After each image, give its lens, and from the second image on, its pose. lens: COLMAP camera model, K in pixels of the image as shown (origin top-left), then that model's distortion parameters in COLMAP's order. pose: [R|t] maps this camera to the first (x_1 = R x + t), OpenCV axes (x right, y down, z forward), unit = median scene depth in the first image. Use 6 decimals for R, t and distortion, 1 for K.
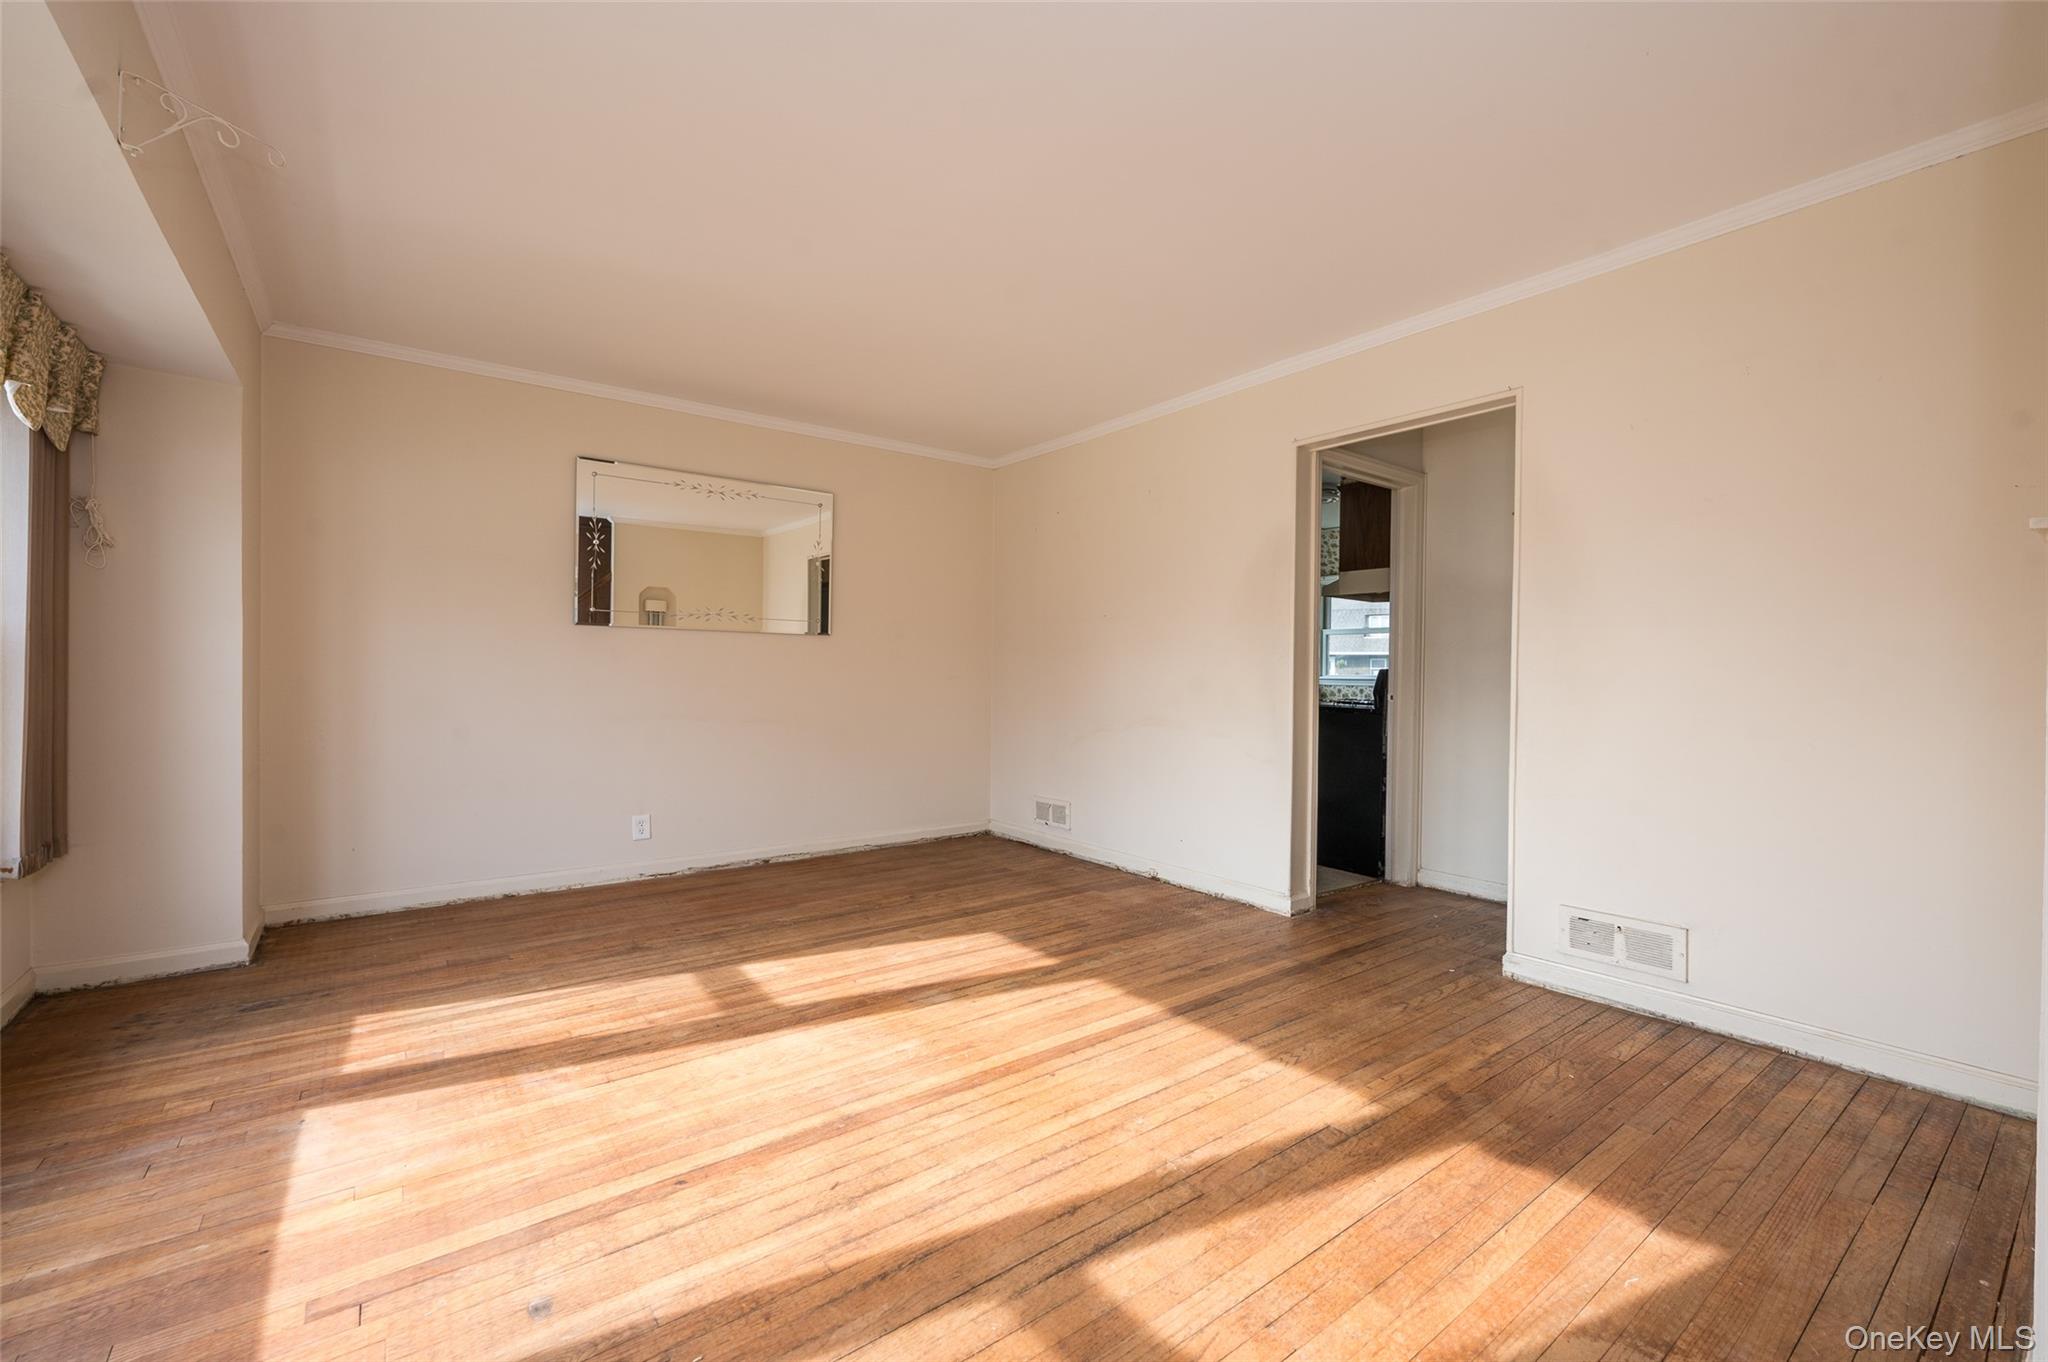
lens RADIAL K [[829.4, 0, 1021.2], [0, 829.4, 676.0], [0, 0, 1]] dist [0.001707, 0.000247]
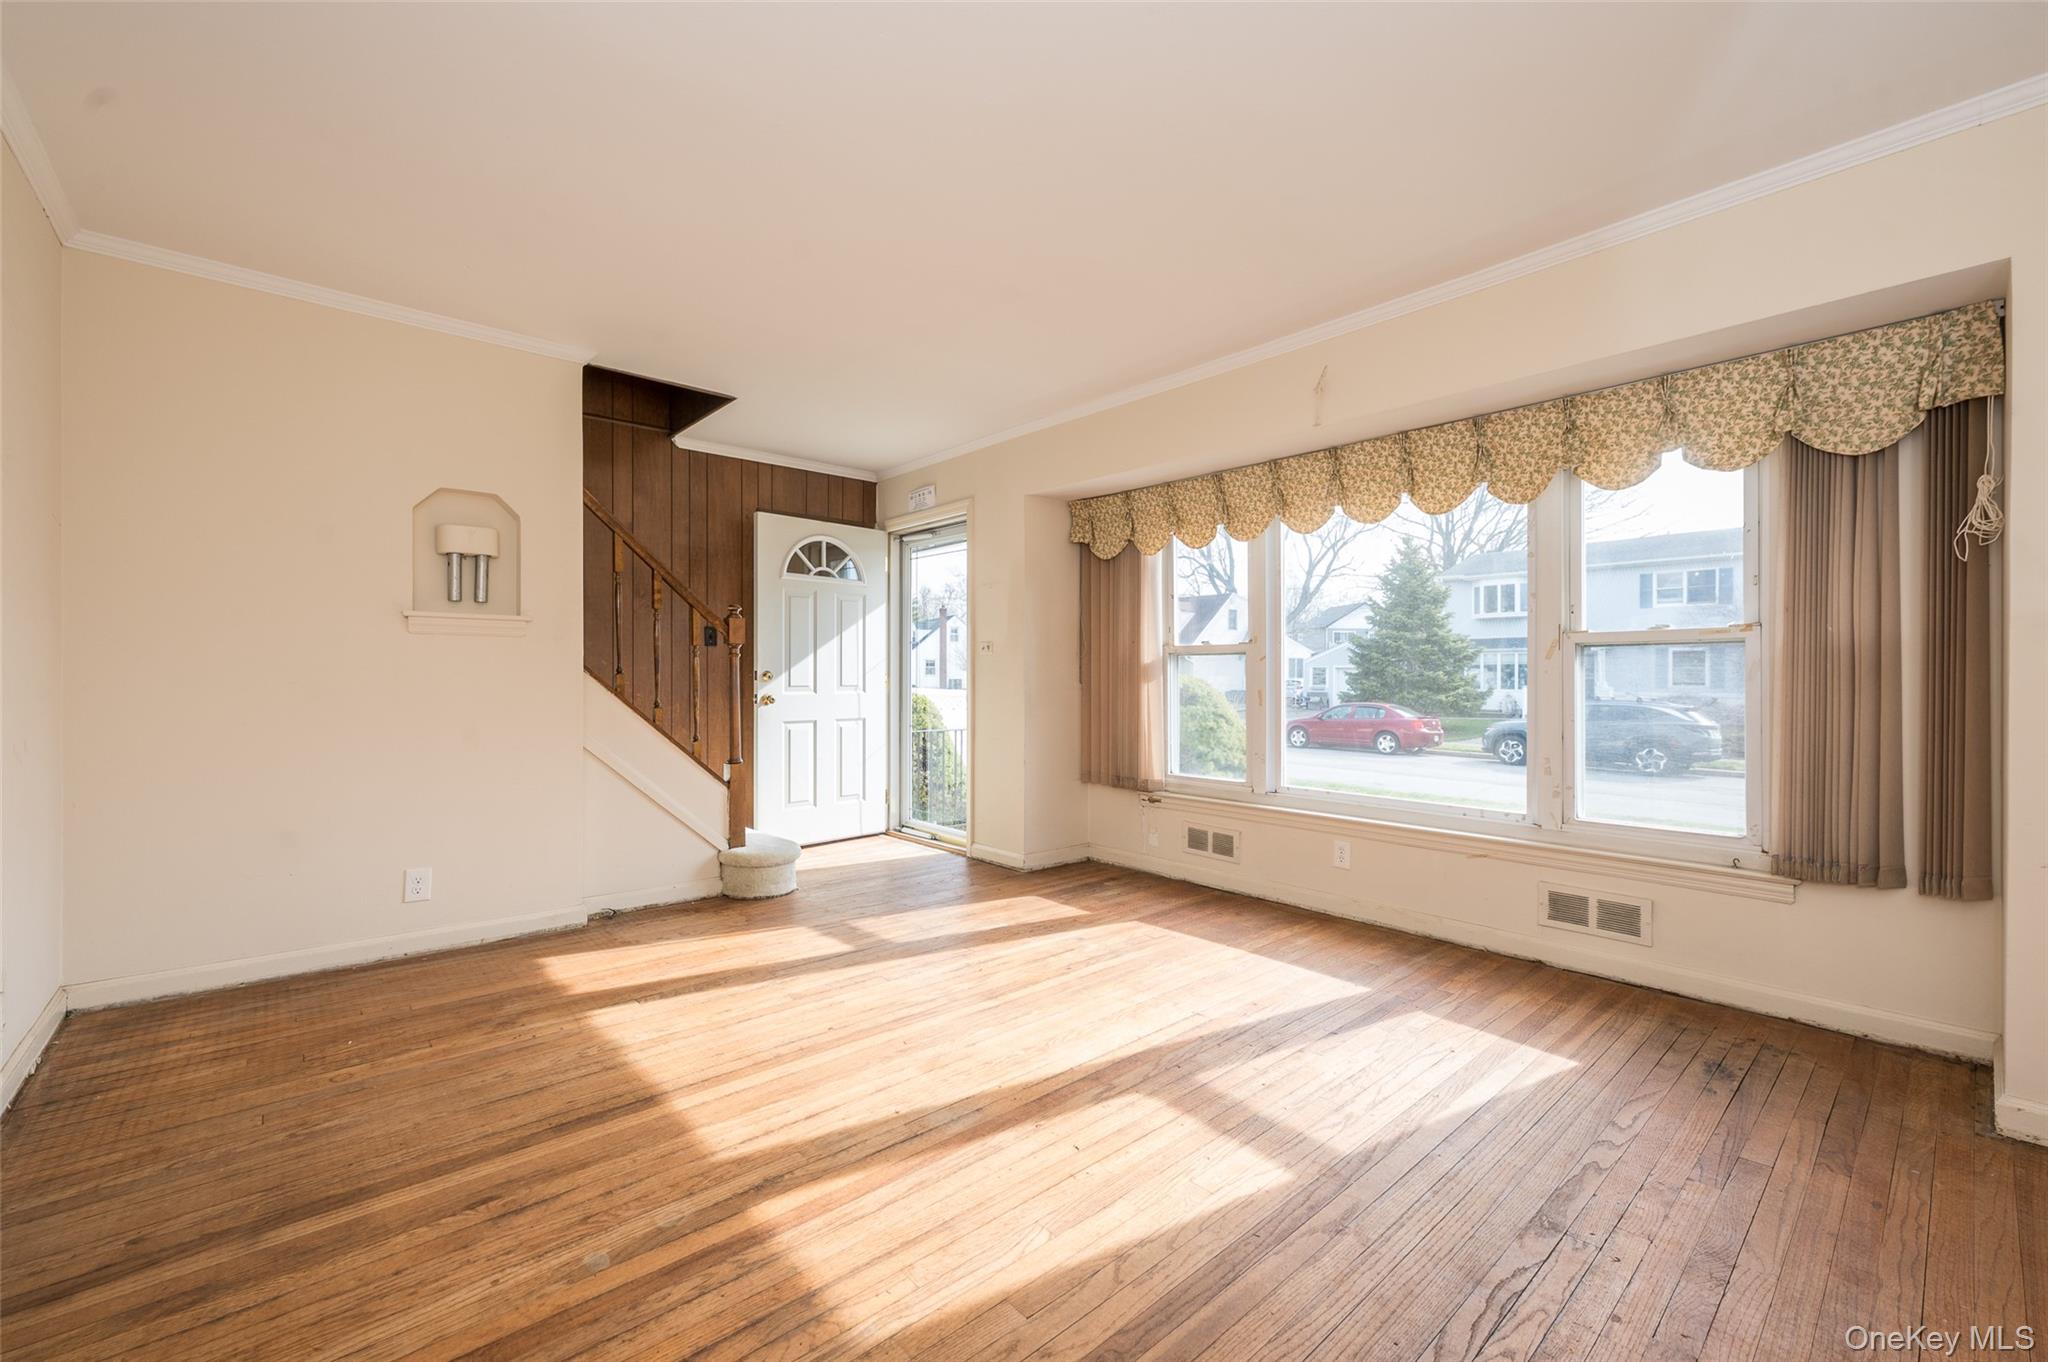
lens RADIAL K [[829.4, 0, 1029.0], [0, 829.4, 680.2], [0, 0, 1]] dist [0.001707, 0.000247]
pose [[-0.996147, -0.010860, -0.087021, -0.116962], [-0.011611, 0.999900, 0.008129, -0.013907], [0.086923, 0.009108, -0.996173, 1.941179]]
